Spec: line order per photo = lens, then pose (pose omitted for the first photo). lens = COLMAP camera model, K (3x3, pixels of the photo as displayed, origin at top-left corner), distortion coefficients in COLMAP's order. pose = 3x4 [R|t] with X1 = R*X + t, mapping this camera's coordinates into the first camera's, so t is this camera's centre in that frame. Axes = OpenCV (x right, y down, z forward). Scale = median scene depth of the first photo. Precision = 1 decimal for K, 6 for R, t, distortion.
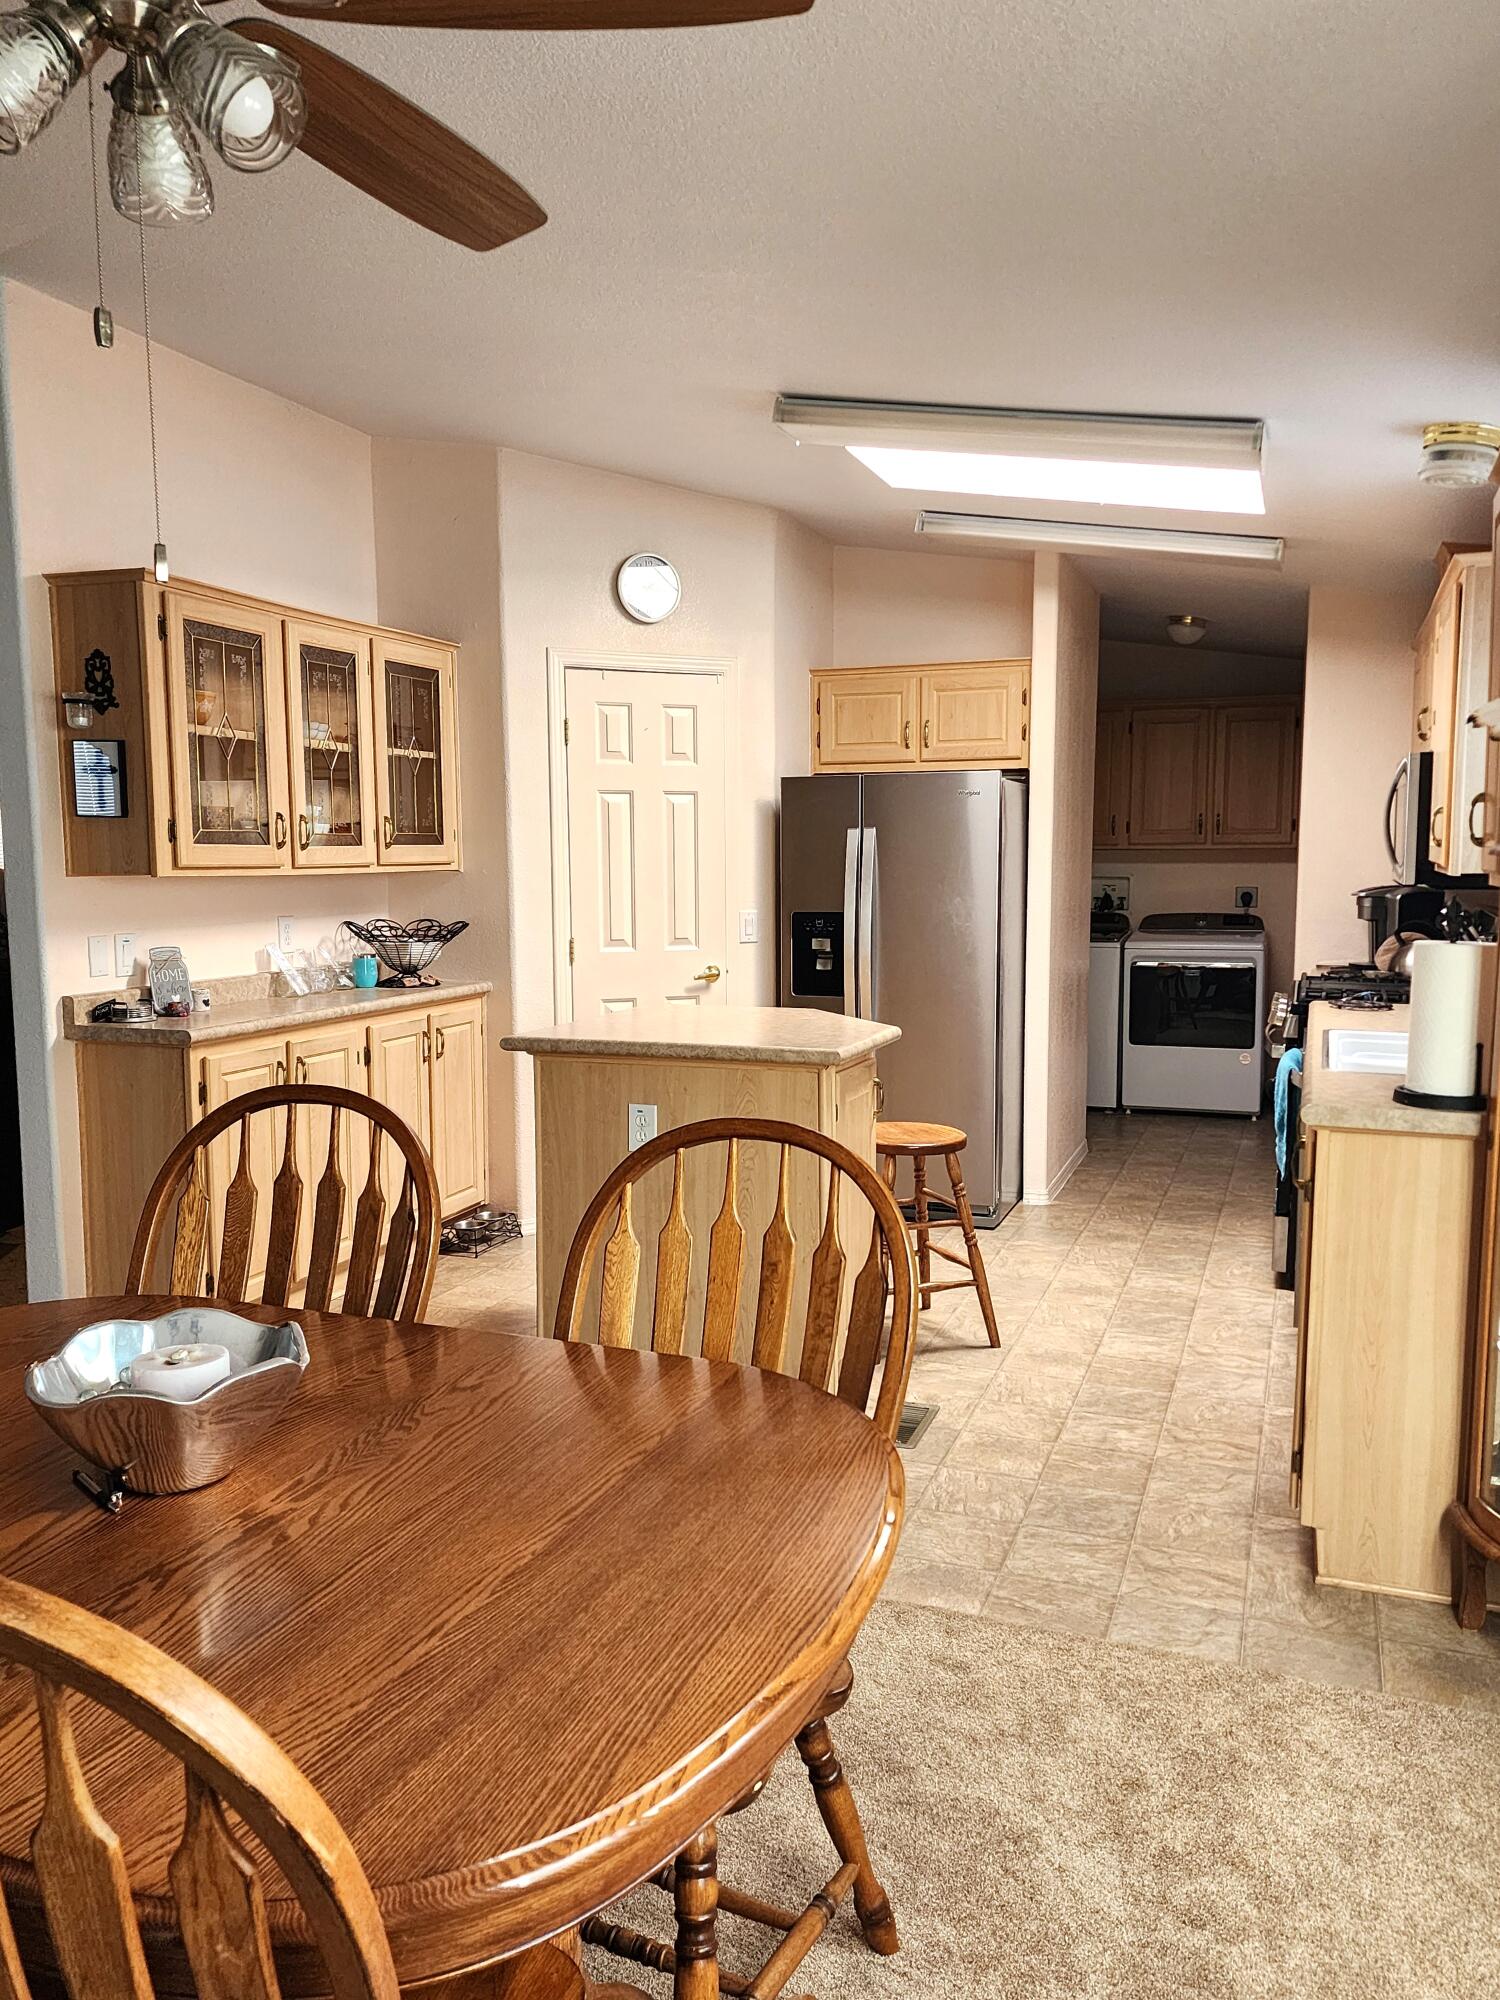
lens RADIAL K [[1491.2, 0, 790.6], [0, 1491.2, 995.1], [0, 0, 1]] dist [0.106263, -0.153286]
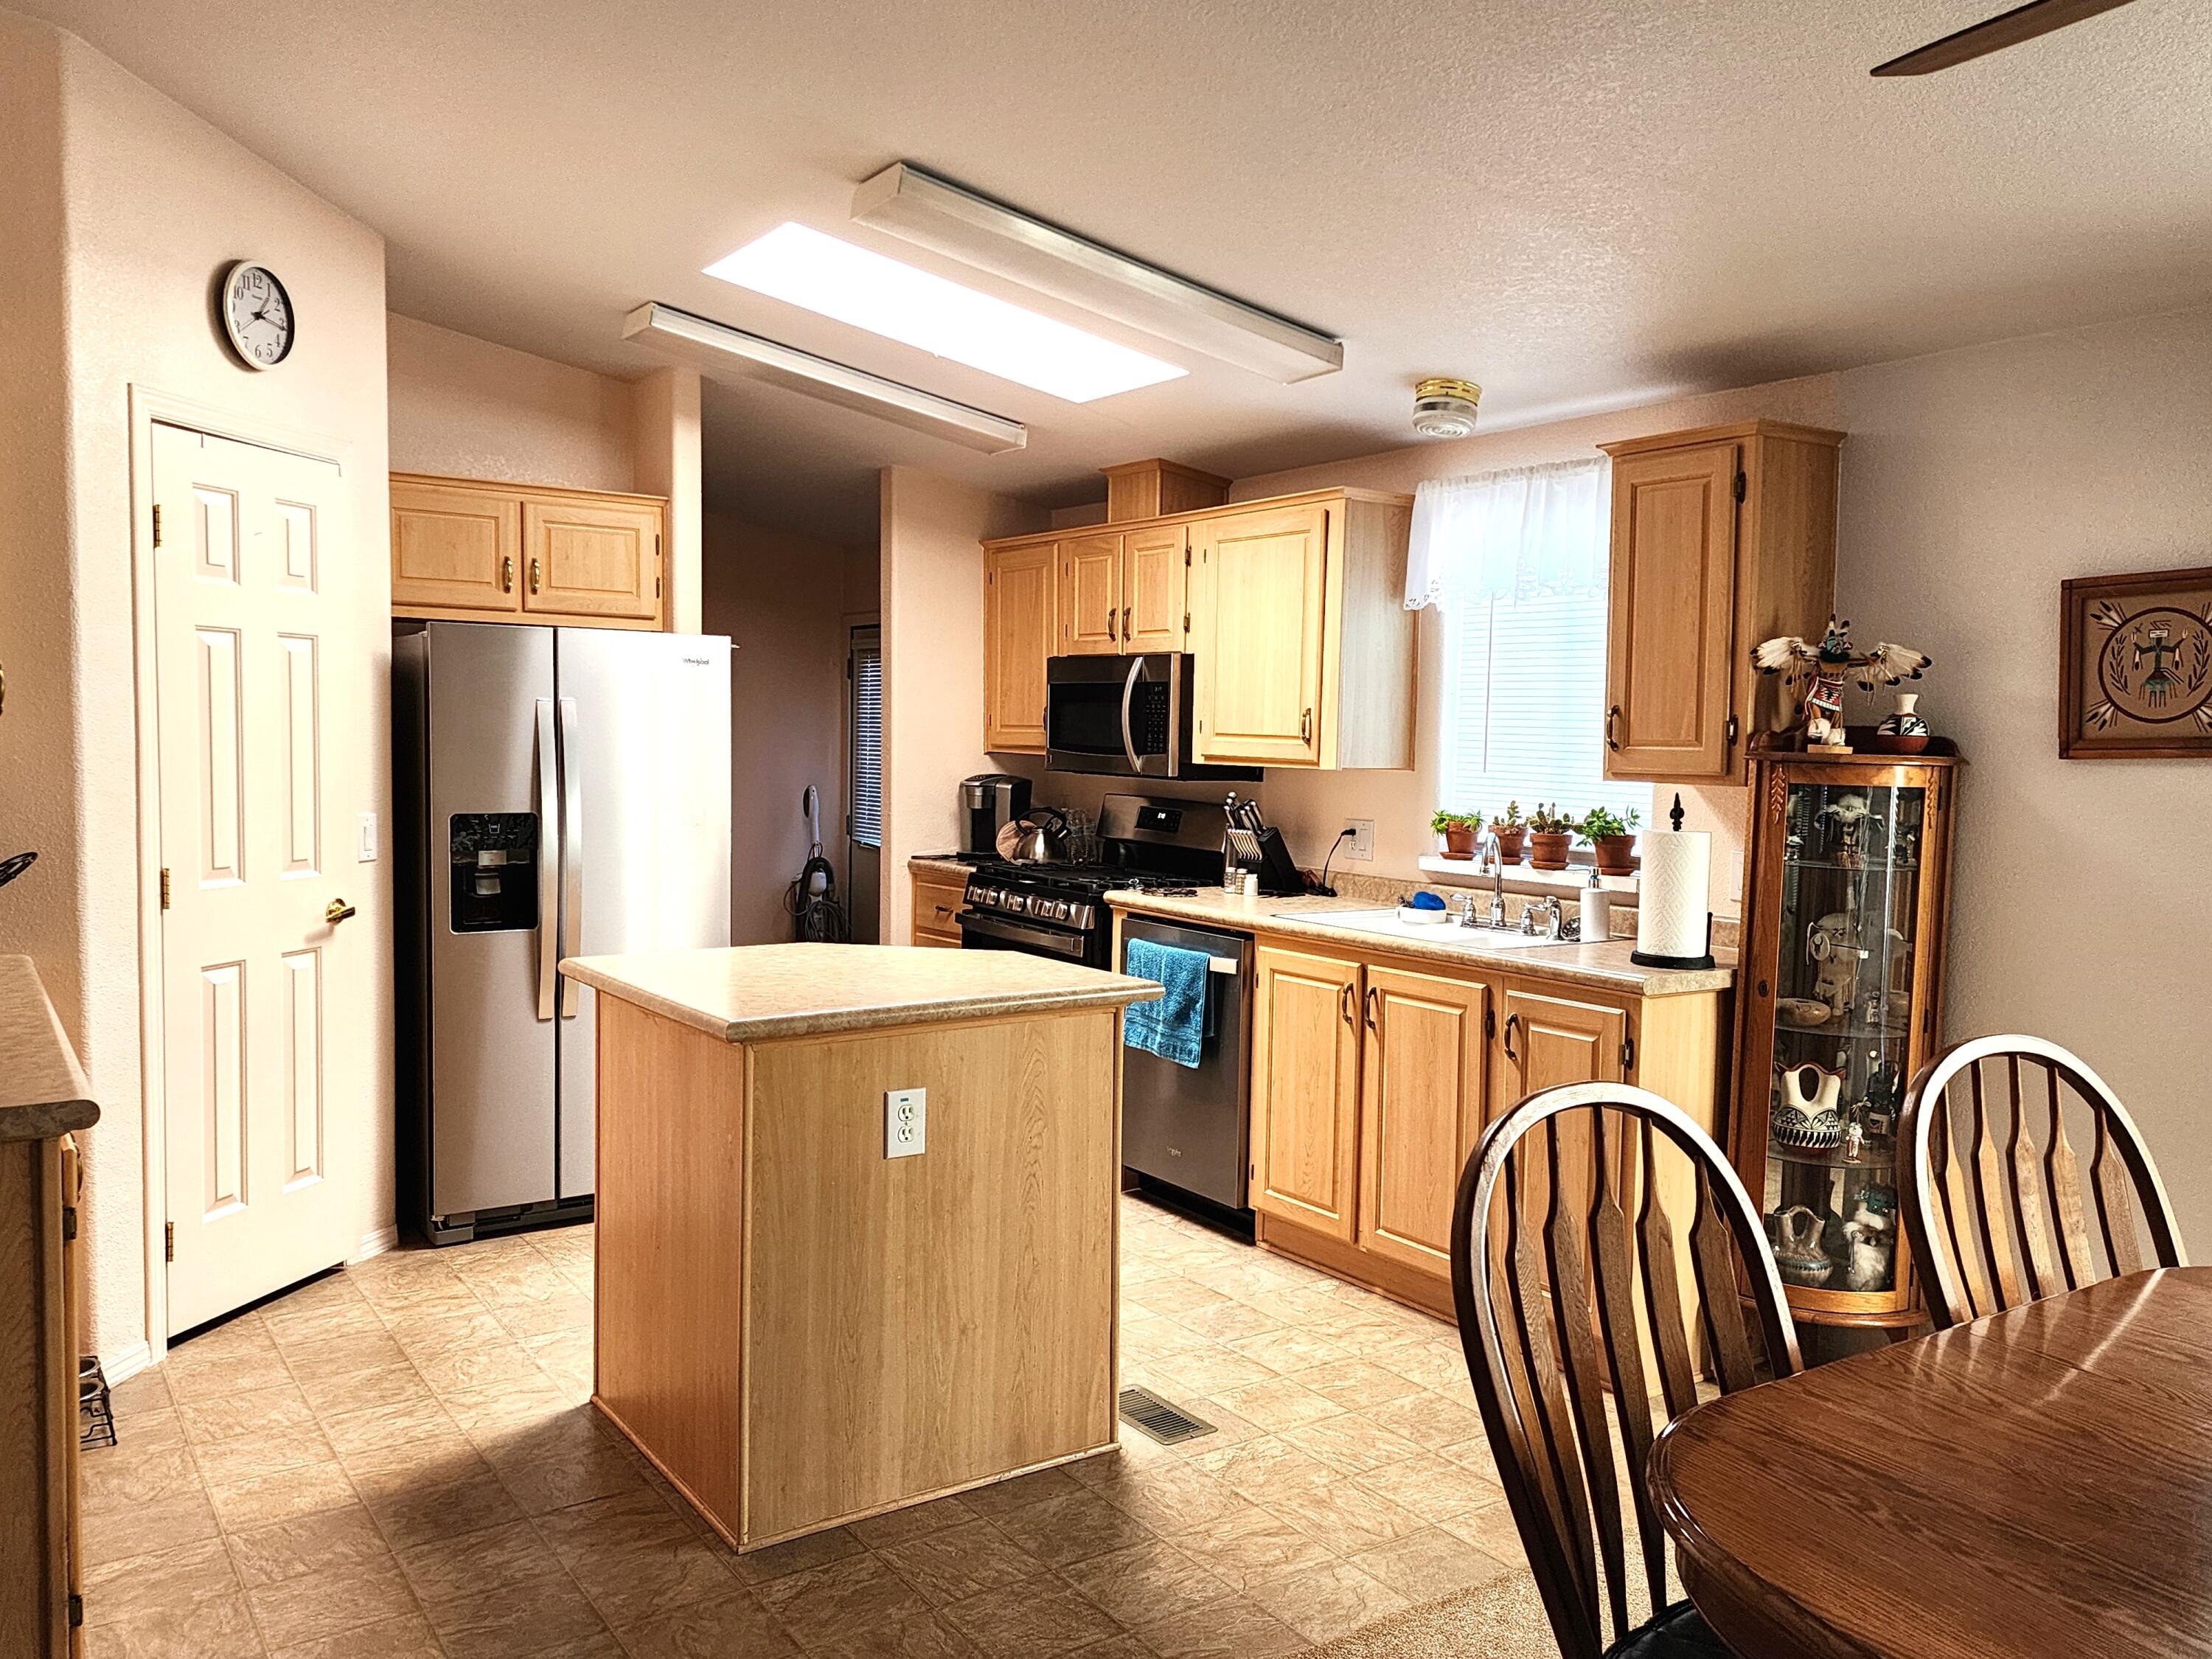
lens RADIAL K [[1649.2, 0, 1074.4], [0, 1649.2, 834.4], [0, 0, 1]] dist [0.106263, -0.153286]
pose [[0.585102, -0.036000, 0.810160, -0.561337], [0.058225, 0.998301, 0.002310, -0.038036], [-0.808866, 0.045820, 0.586204, 0.369941]]
